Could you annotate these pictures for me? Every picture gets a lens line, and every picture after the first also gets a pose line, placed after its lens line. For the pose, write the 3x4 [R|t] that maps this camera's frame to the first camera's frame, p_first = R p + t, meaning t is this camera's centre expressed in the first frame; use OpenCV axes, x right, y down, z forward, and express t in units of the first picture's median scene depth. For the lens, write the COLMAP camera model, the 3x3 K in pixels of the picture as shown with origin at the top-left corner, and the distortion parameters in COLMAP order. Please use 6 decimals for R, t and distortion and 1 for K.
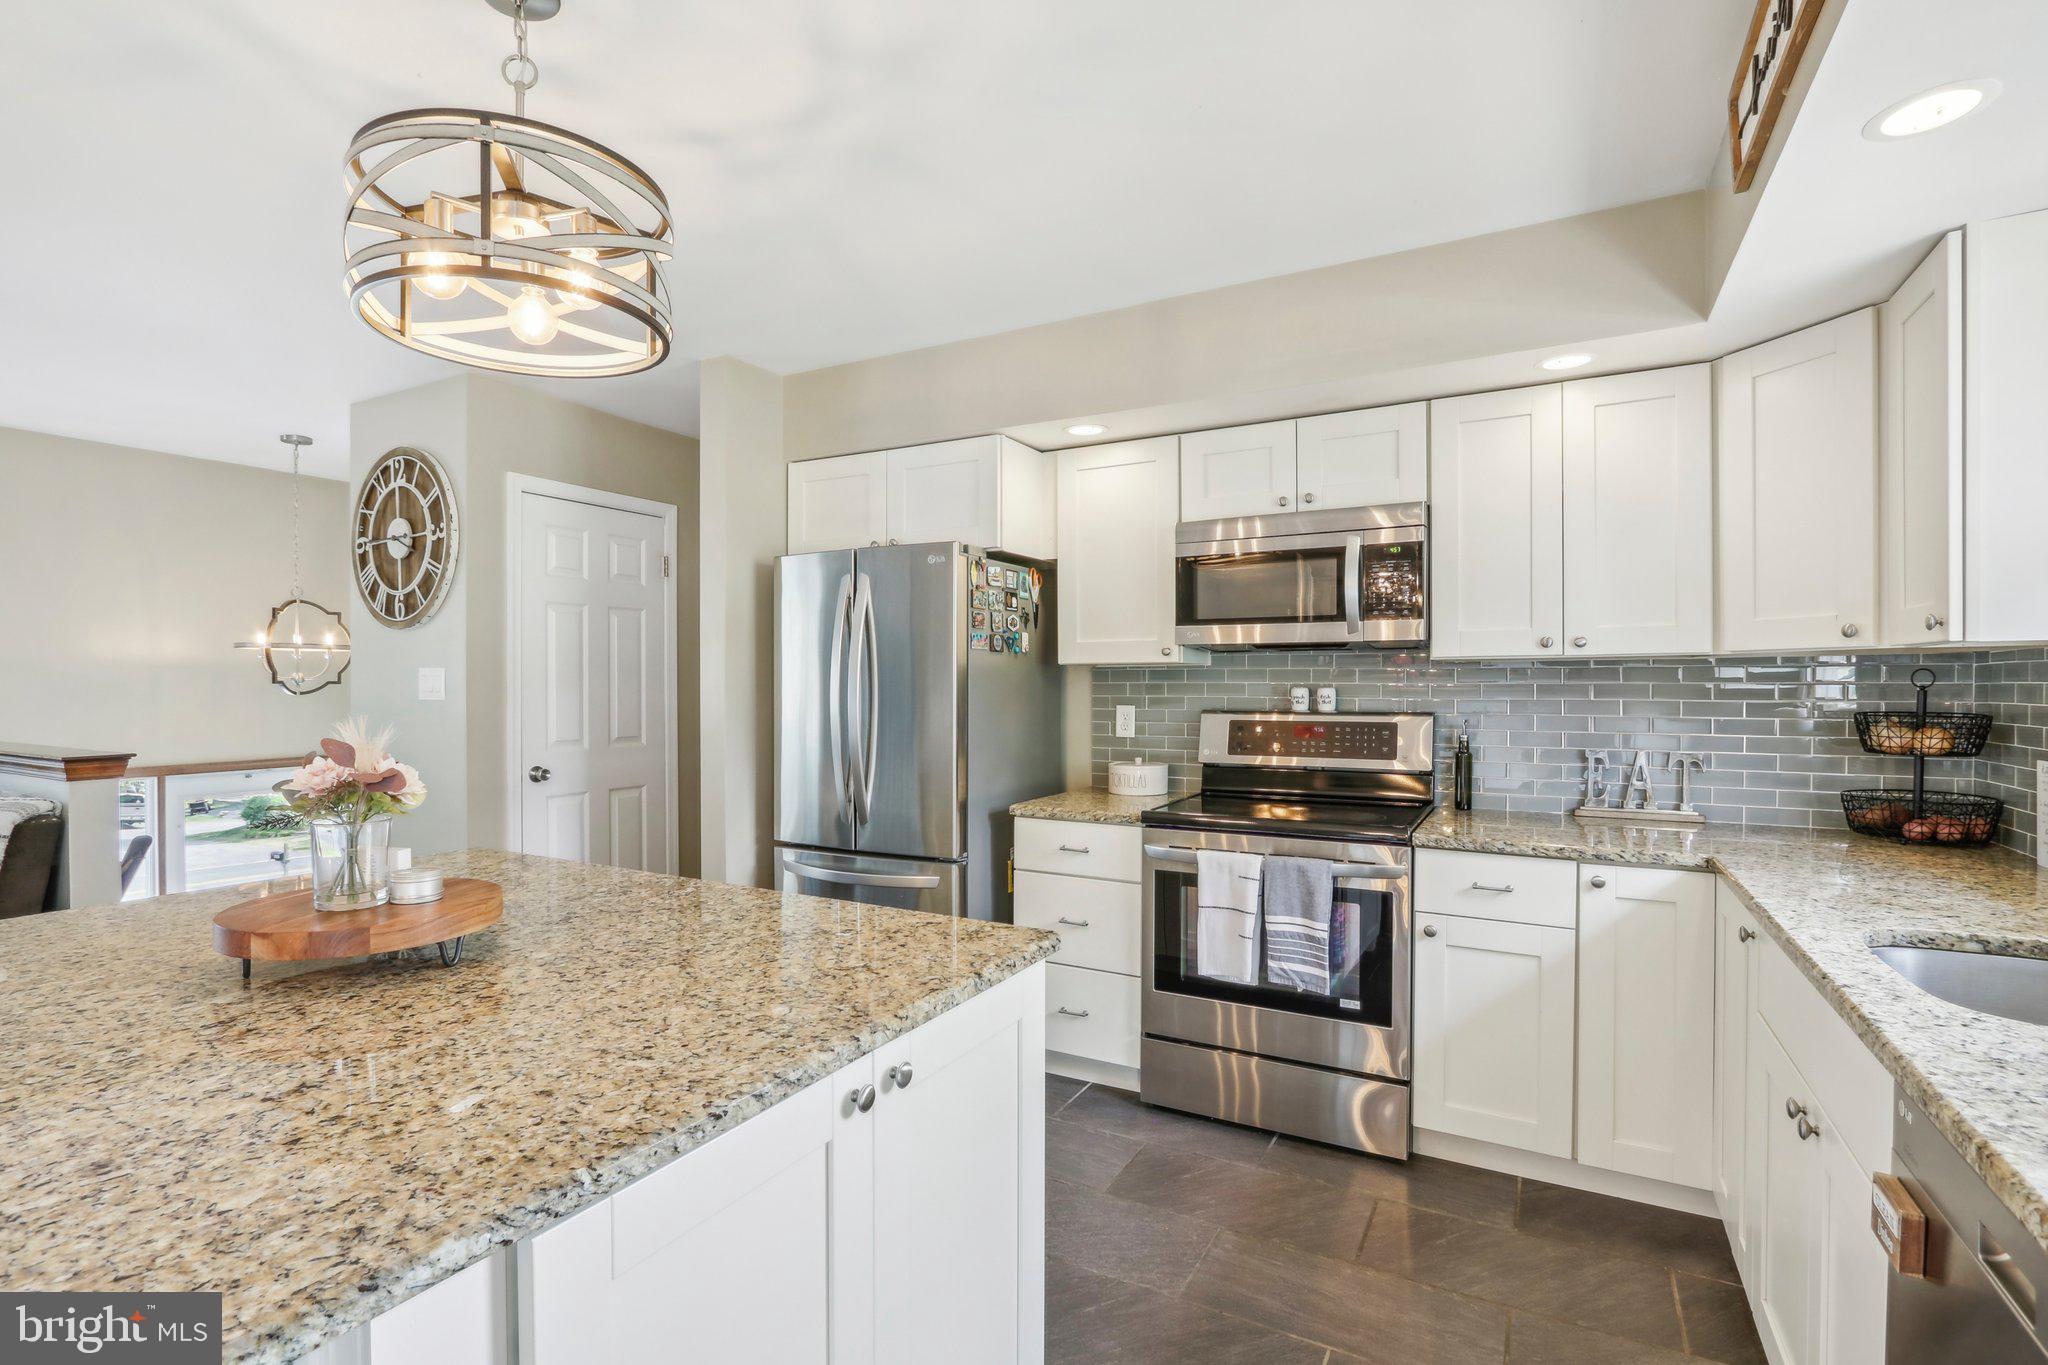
lens RADIAL K [[974.6, 0, 1013.2], [0, 974.6, 690.2], [0, 0, 1]] dist [-0.017185, 0.003897]
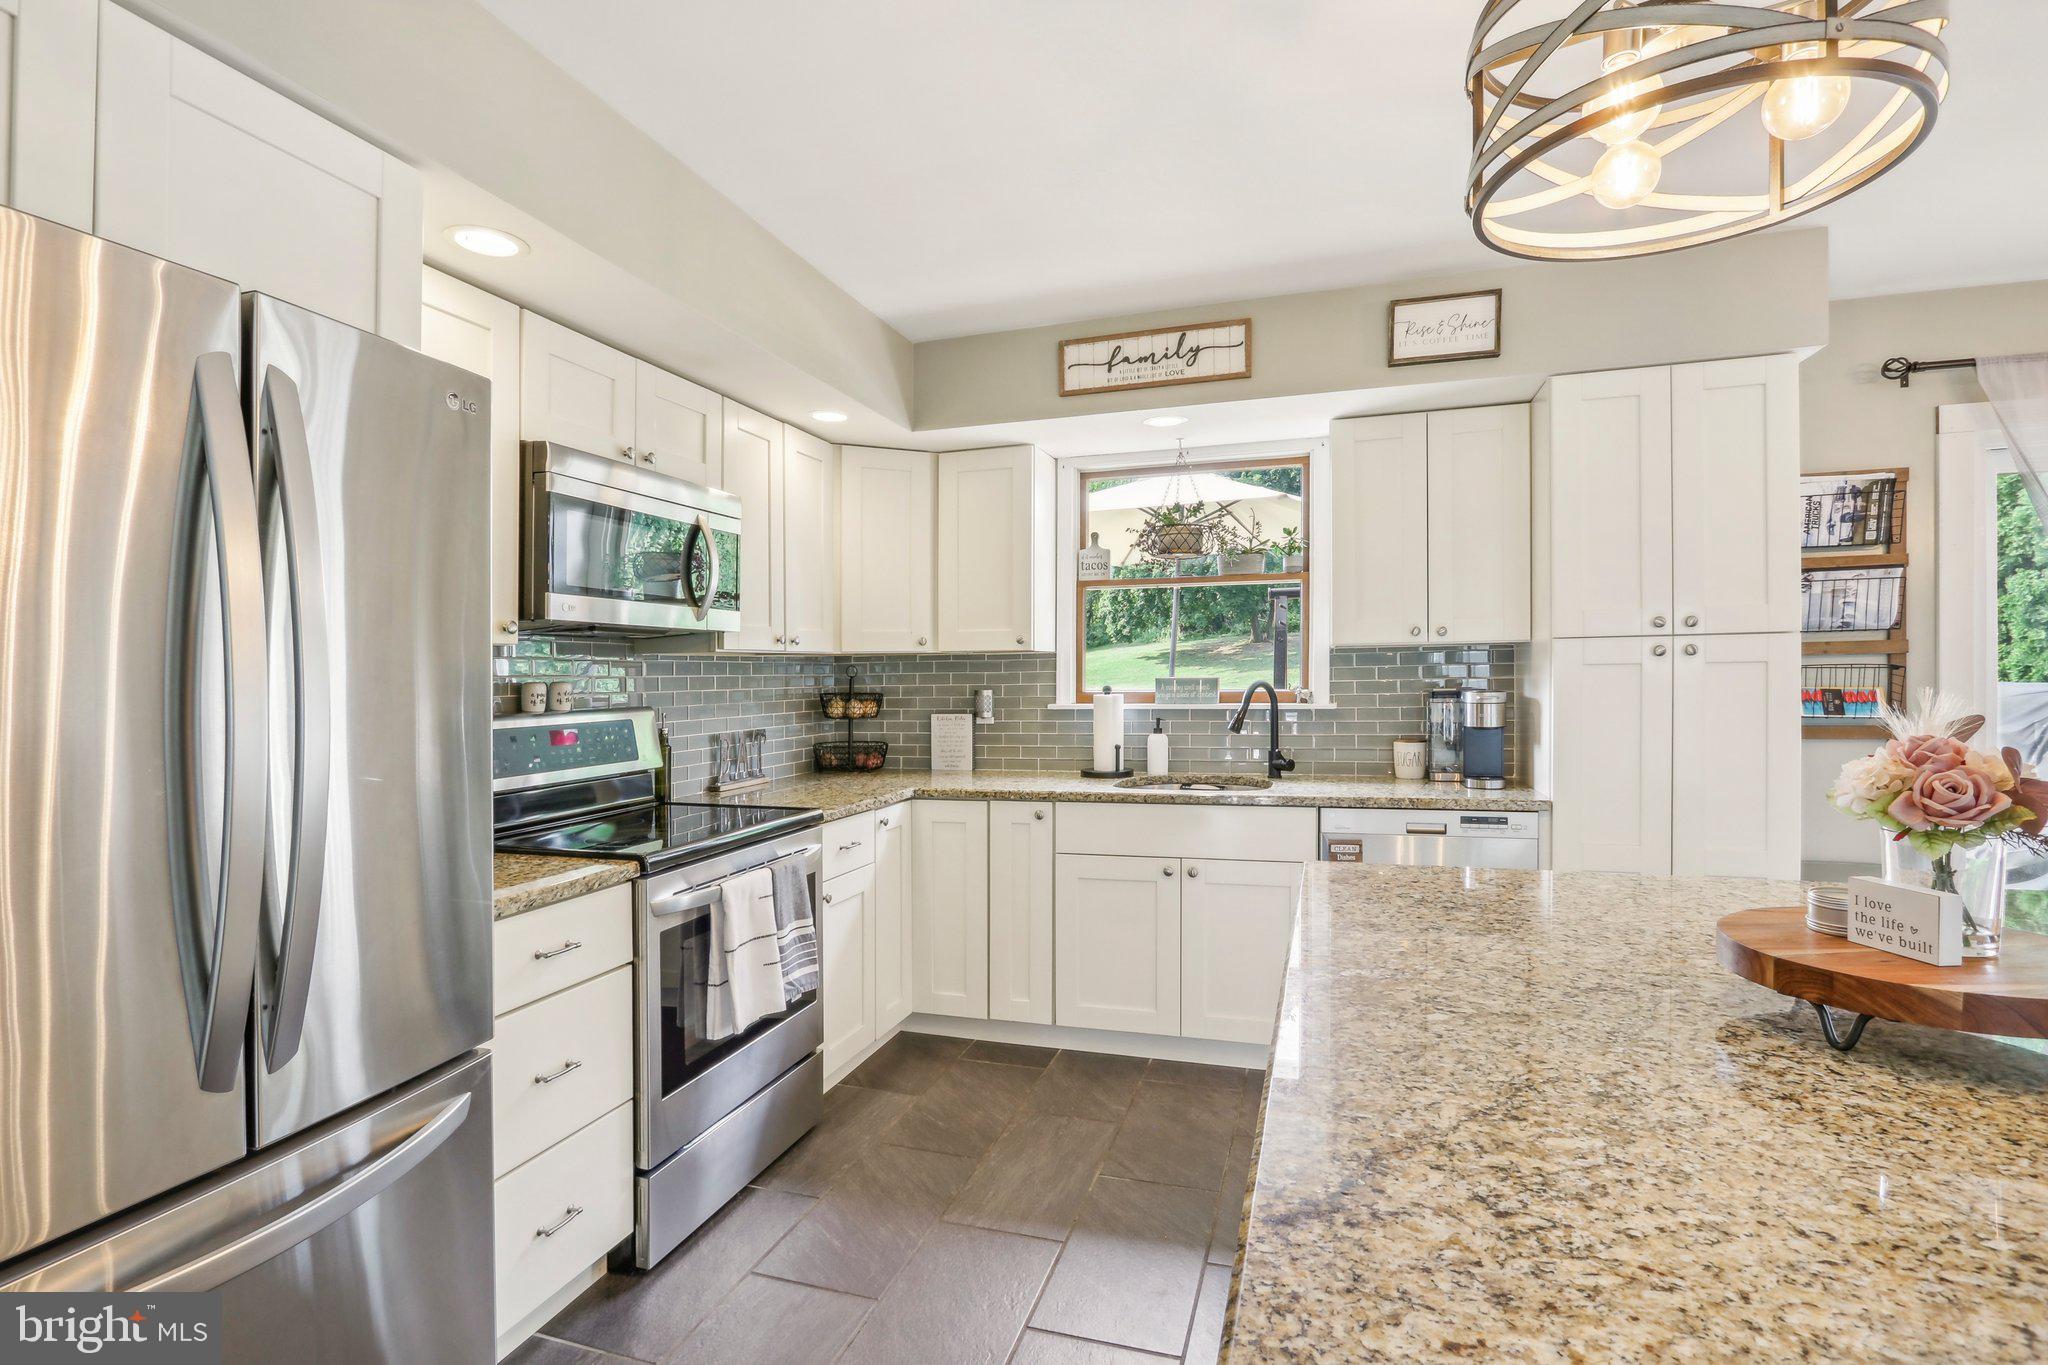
lens RADIAL K [[974.6, 0, 1035.7], [0, 974.6, 677.8], [0, 0, 1]] dist [-0.017185, 0.003897]
pose [[-0.218724, 0.000655, 0.975787, -0.665726], [0.021437, 0.999762, 0.004134, -0.001318], [-0.975551, 0.021822, -0.218686, 0.953297]]
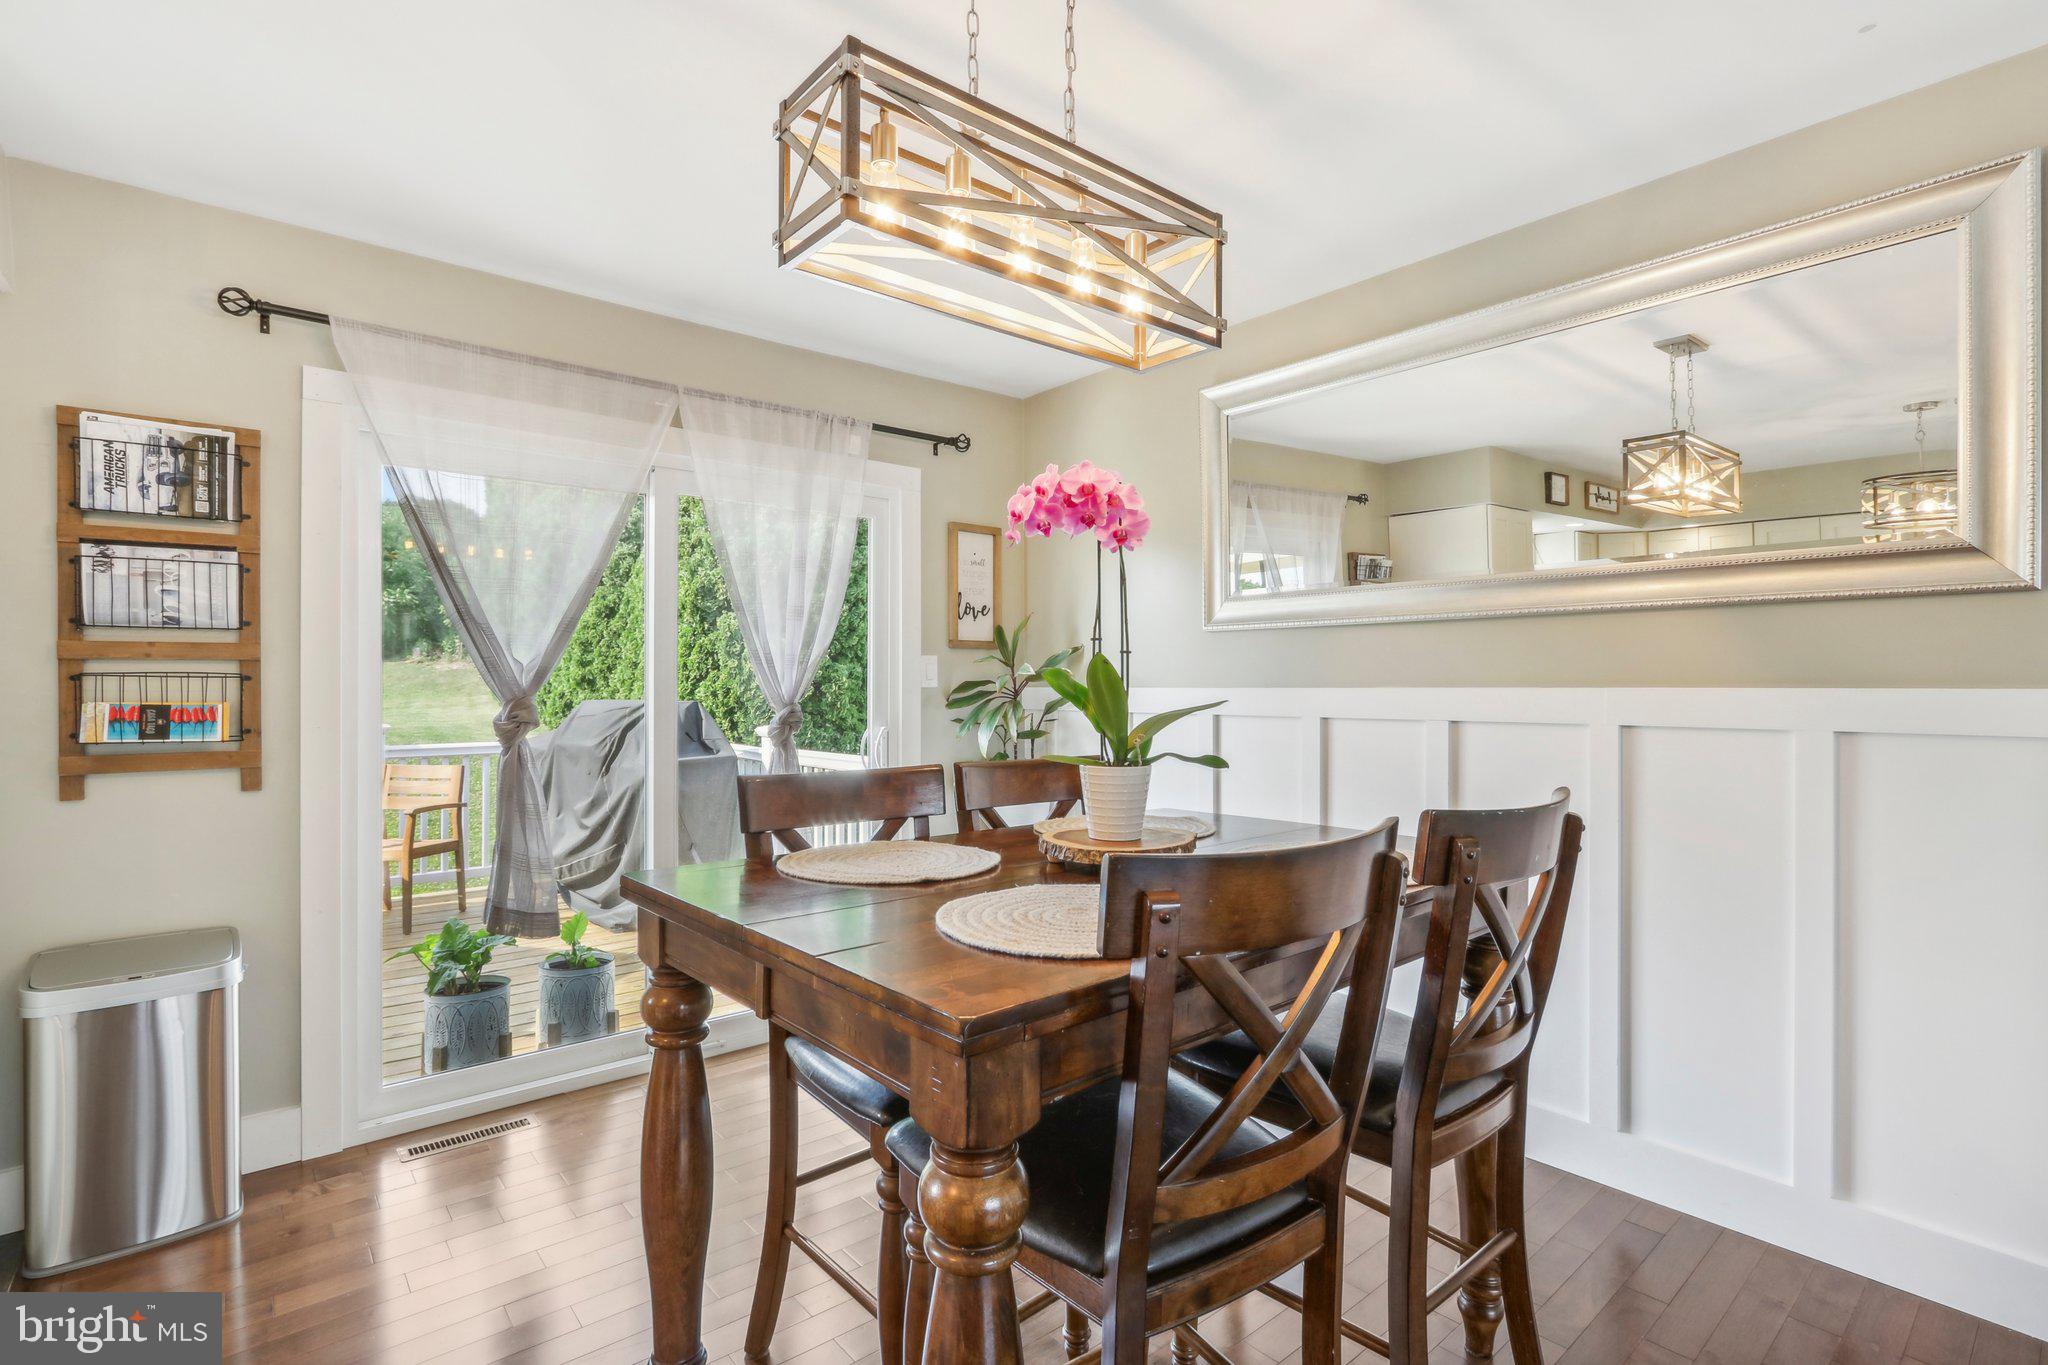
lens RADIAL K [[974.6, 0, 1017.0], [0, 974.6, 687.3], [0, 0, 1]] dist [-0.017185, 0.003897]
pose [[-0.942741, 0.001851, 0.333520, -0.767614], [0.004569, 0.999962, 0.007366, 0.018361], [-0.333493, 0.008468, -0.942714, 0.337905]]
